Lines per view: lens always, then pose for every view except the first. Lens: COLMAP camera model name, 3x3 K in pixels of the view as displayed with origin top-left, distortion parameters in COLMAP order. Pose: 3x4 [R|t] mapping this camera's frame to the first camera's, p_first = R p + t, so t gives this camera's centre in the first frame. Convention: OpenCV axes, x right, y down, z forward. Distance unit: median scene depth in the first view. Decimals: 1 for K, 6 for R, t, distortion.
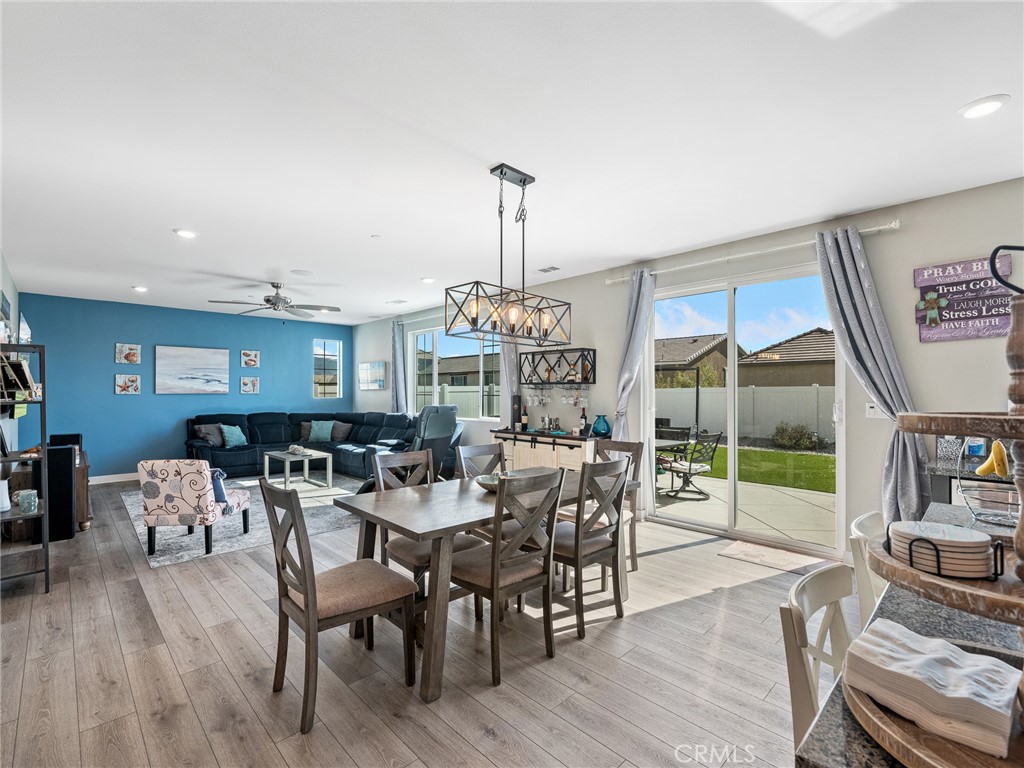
lens RADIAL K [[472.6, 0, 512.0], [0, 472.6, 384.0], [0, 0, 1]] dist [-0.001014, -0.000131]
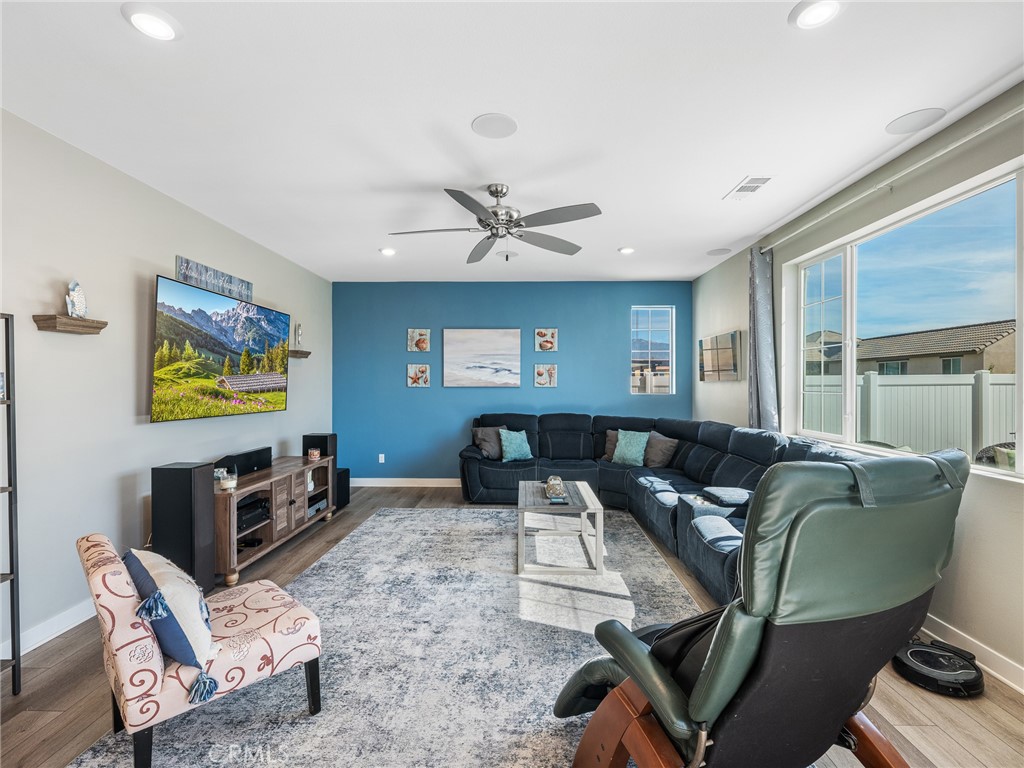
lens RADIAL K [[472.6, 0, 512.0], [0, 472.6, 384.0], [0, 0, 1]] dist [-0.001014, -0.000131]
pose [[0.707083, 0.003393, -0.707122, -0.072750], [0.008508, 0.999875, 0.013306, 0.005642], [0.707079, -0.015424, 0.706966, 0.462024]]
